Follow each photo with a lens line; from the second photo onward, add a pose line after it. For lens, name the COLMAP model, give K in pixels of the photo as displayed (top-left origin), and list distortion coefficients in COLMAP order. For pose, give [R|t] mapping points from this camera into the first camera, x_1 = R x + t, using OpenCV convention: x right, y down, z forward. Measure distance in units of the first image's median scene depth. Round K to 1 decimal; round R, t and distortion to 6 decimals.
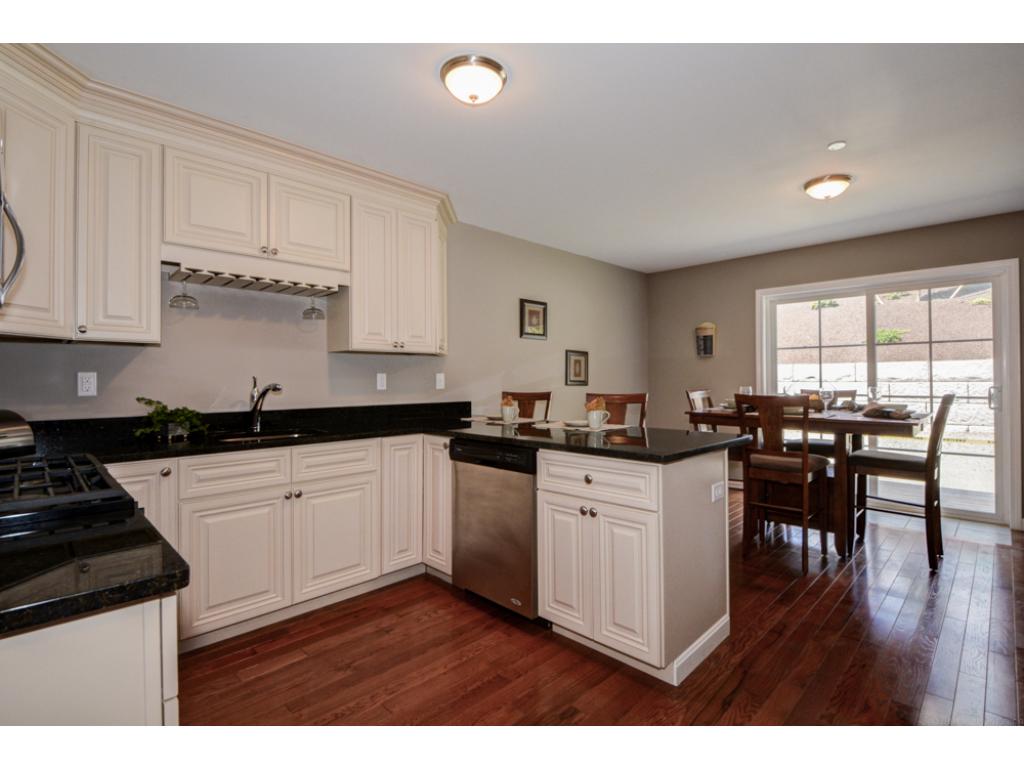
lens RADIAL K [[501.0, 0, 512.0], [0, 501.0, 384.0], [0, 0, 1]] dist [-0.003032, -0.000612]
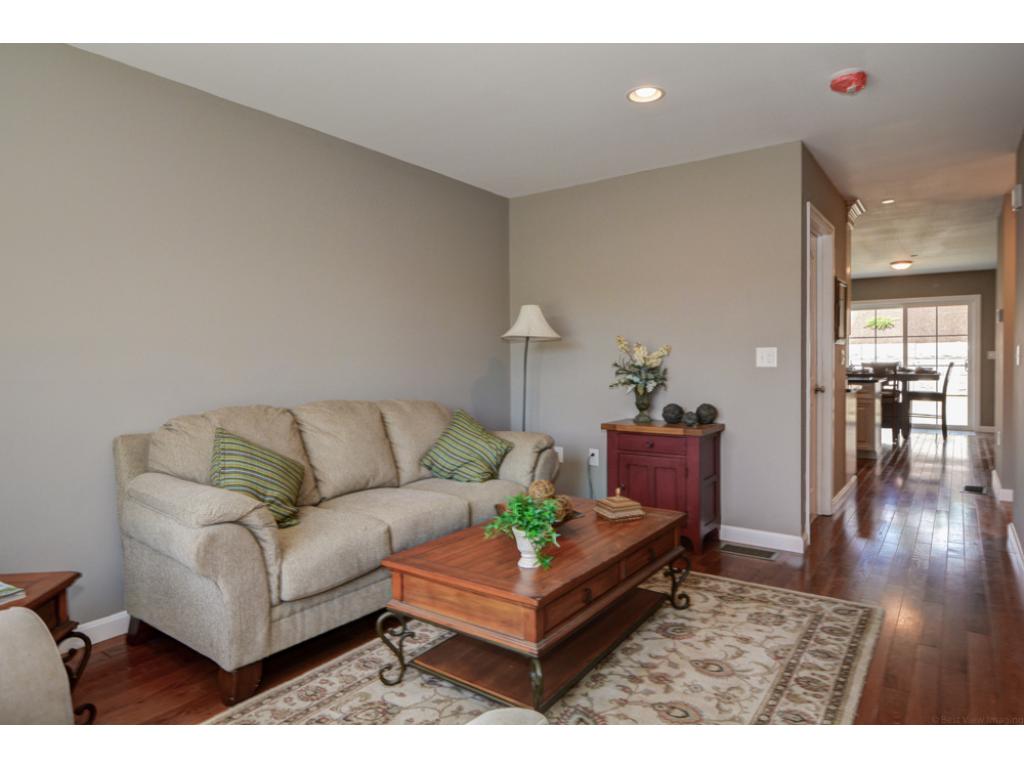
lens RADIAL K [[630.3, 0, 512.0], [0, 630.3, 384.0], [0, 0, 1]] dist [0.003053, 0.001273]
pose [[0.989055, -0.026075, 0.145226, -1.038608], [0.021313, 0.999186, 0.034248, -0.018206], [-0.146000, -0.030778, 0.988806, -1.059794]]
